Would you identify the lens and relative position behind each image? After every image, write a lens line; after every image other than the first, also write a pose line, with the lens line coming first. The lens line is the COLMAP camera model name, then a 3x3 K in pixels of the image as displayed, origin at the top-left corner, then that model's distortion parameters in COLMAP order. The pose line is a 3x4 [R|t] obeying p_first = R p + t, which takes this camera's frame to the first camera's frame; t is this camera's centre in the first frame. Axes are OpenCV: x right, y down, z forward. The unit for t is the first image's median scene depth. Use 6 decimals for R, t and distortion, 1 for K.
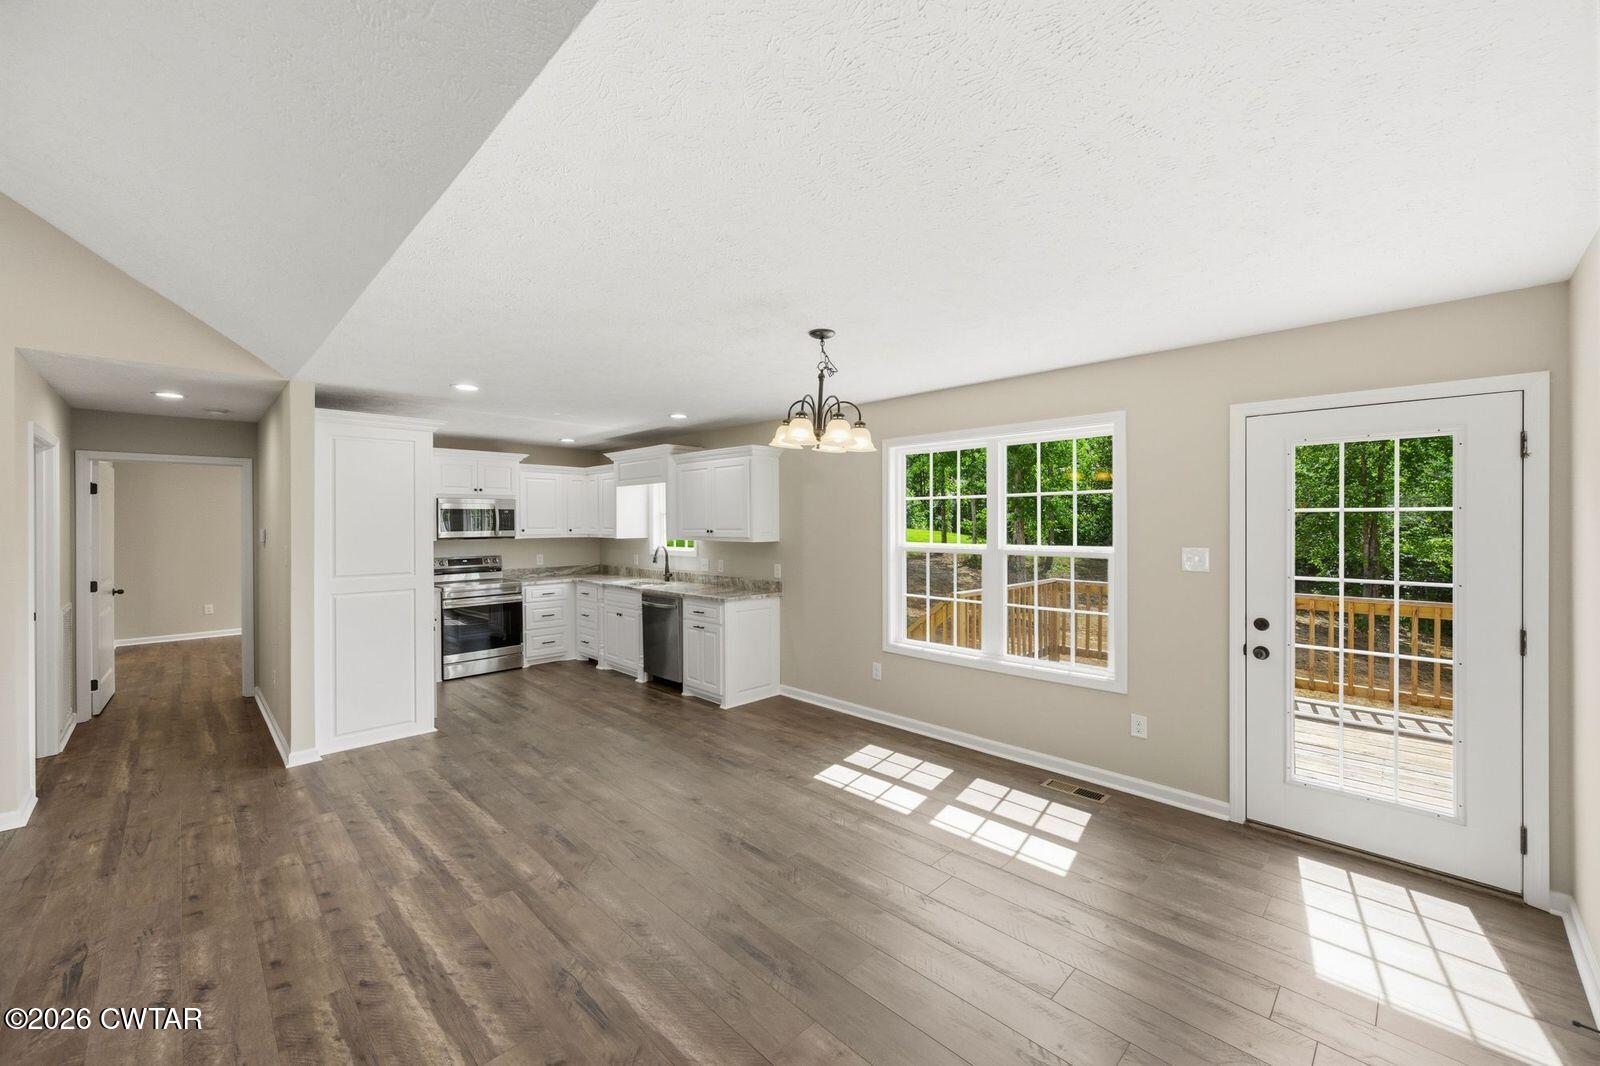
lens RADIAL K [[637.8, 0, 800.8], [0, 637.8, 521.3], [0, 0, 1]] dist [-0.000521, 0.000544]
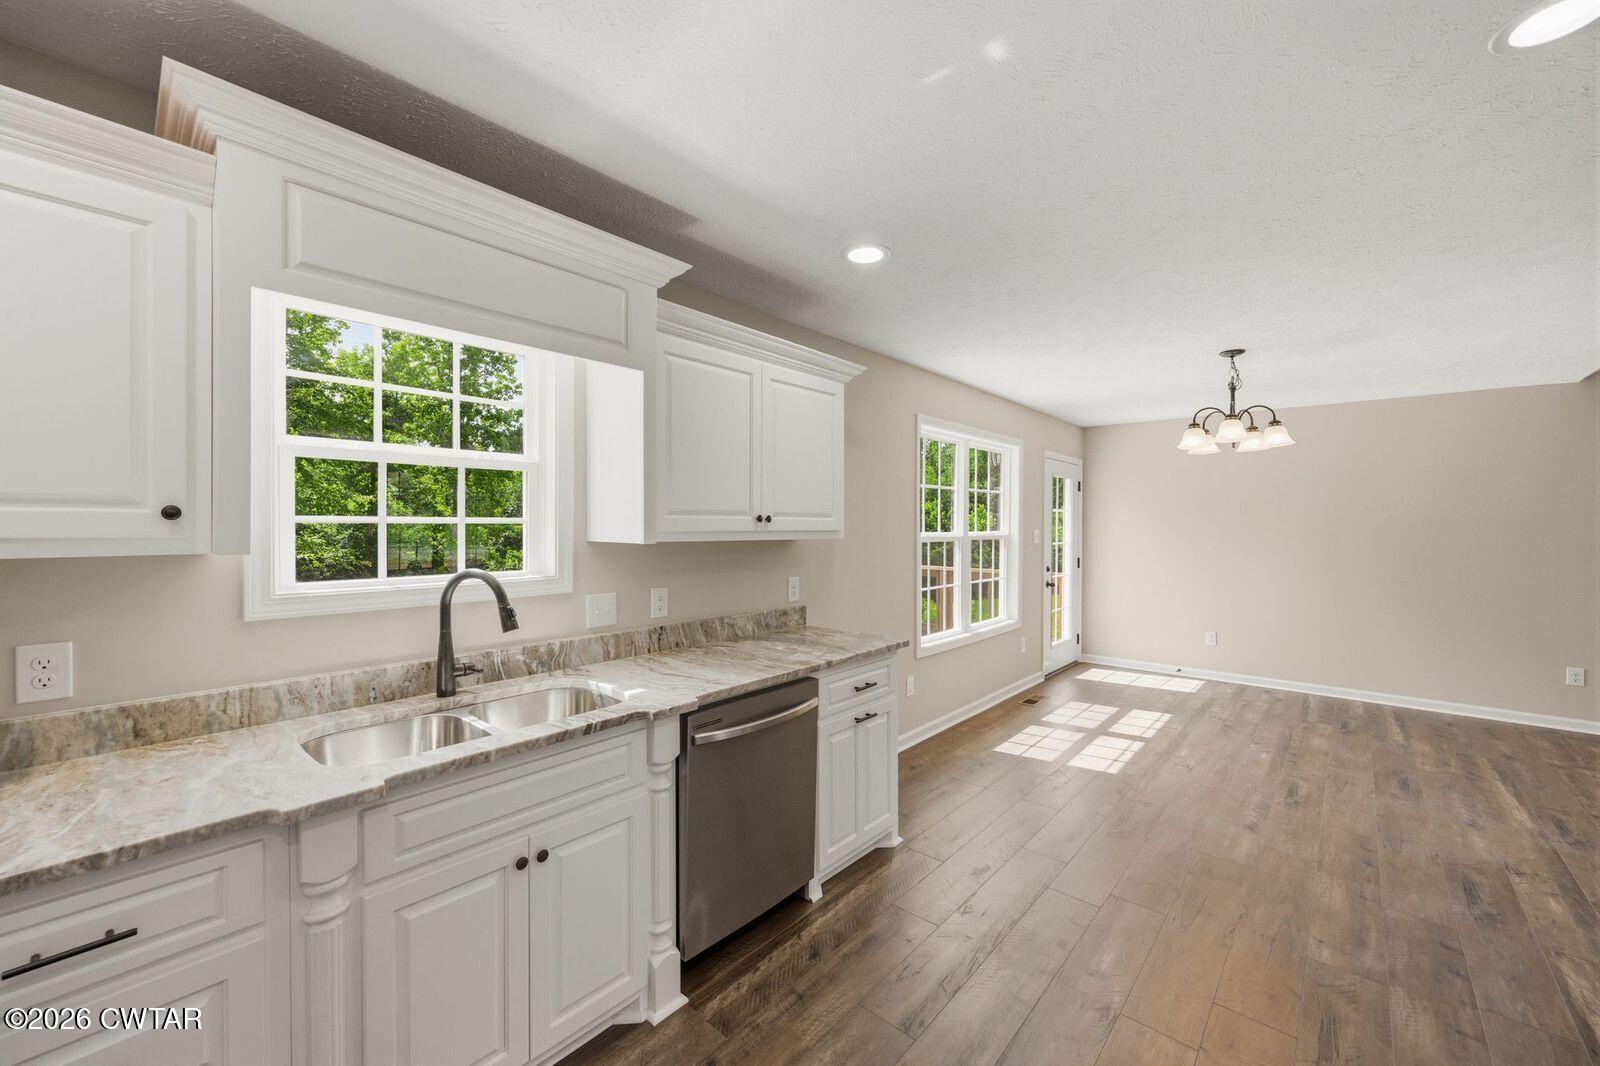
lens RADIAL K [[637.8, 0, 796.5], [0, 637.8, 522.6], [0, 0, 1]] dist [-0.000521, 0.000544]
pose [[-0.074711, 0.007455, 0.997177, -0.809324], [-0.000512, 0.999972, -0.007514, 0.030101], [-0.997205, -0.001072, -0.074705, 1.388815]]
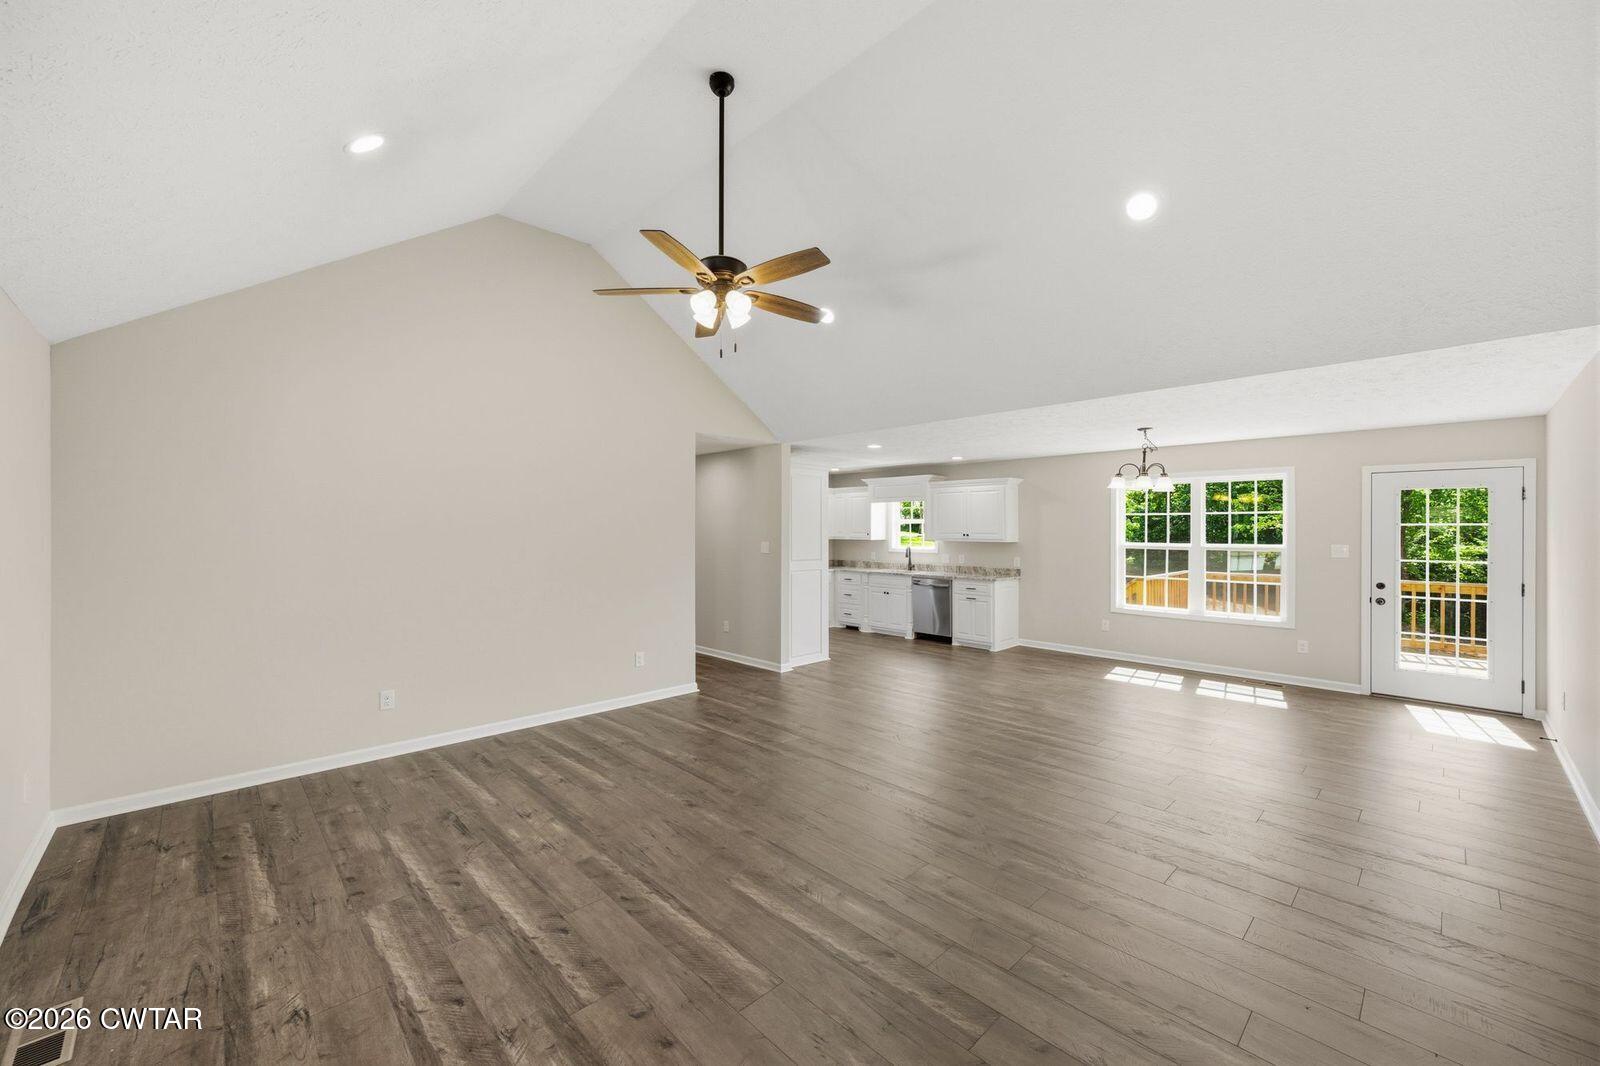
lens RADIAL K [[631.1, 0, 788.3], [0, 631.1, 526.0], [0, 0, 1]] dist [-0.007736, 0.000602]
pose [[0.999614, 0.005944, -0.027128, -0.704802], [-0.006049, 0.999975, -0.003783, 0.003713], [0.027105, 0.003945, 0.999625, -0.643811]]
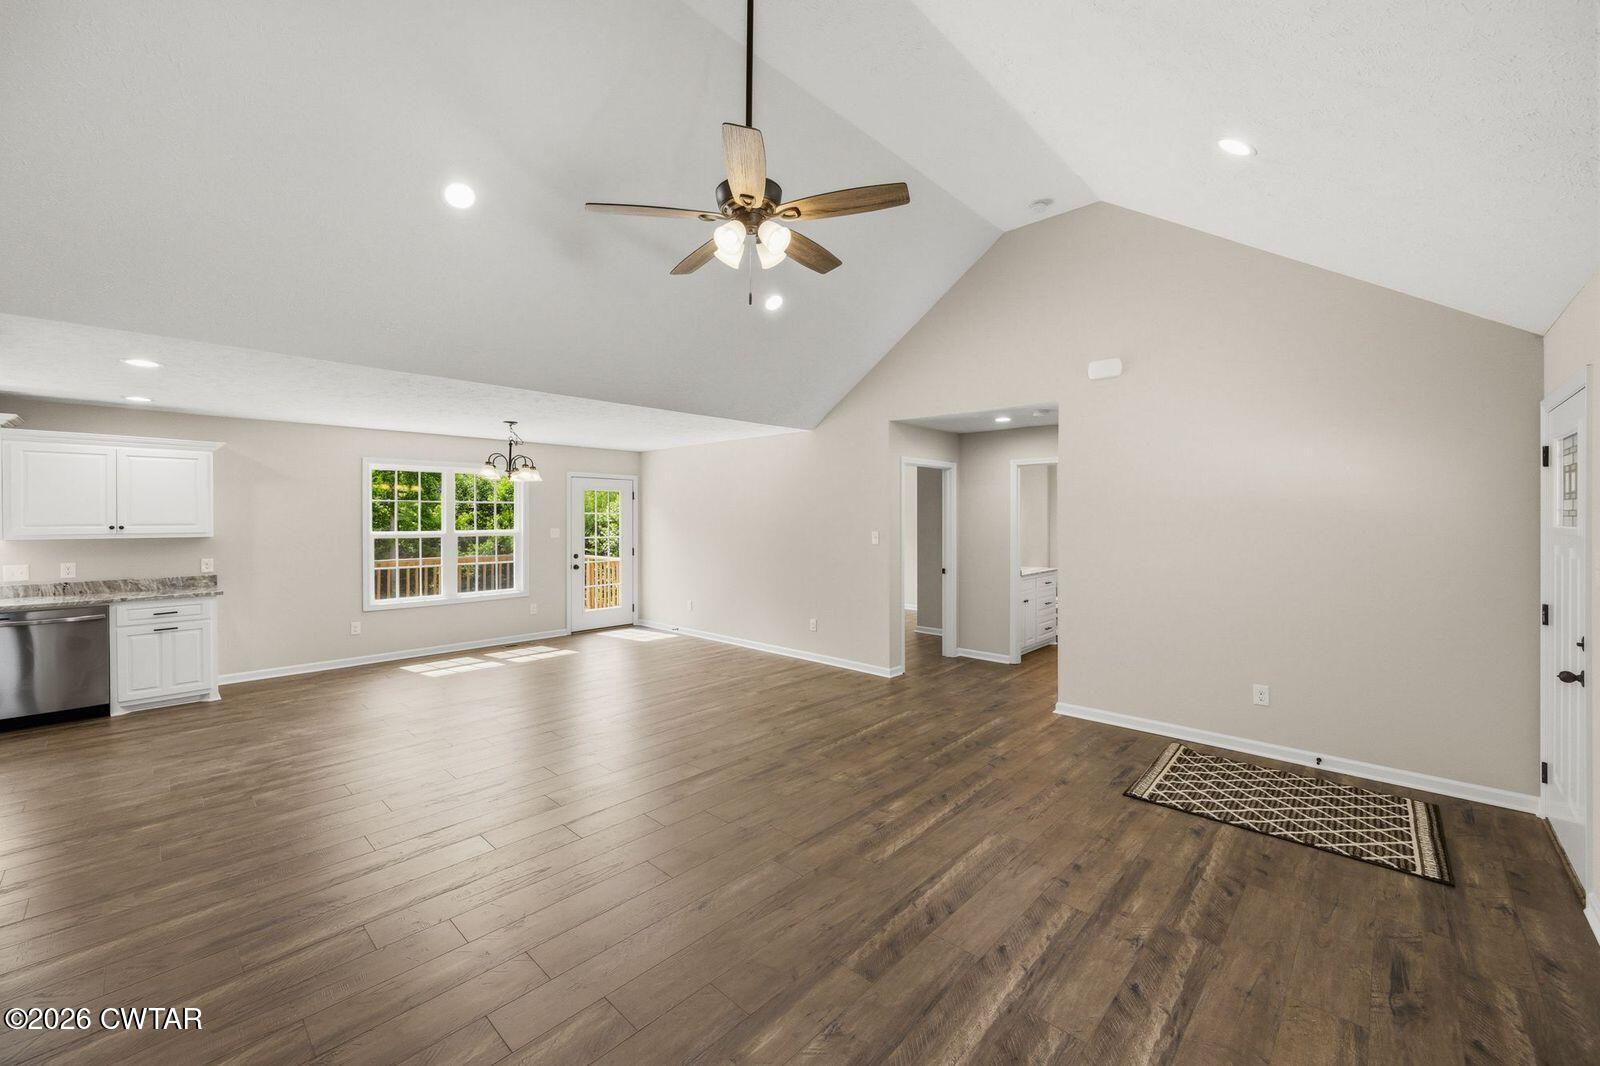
lens RADIAL K [[637.8, 0, 807.7], [0, 637.8, 521.8], [0, 0, 1]] dist [-0.000521, 0.000544]
pose [[-0.045364, -0.003646, 0.998964, -1.460426], [0.000312, 0.999993, 0.003664, 0.006431], [-0.998970, 0.000478, -0.045362, 0.119729]]
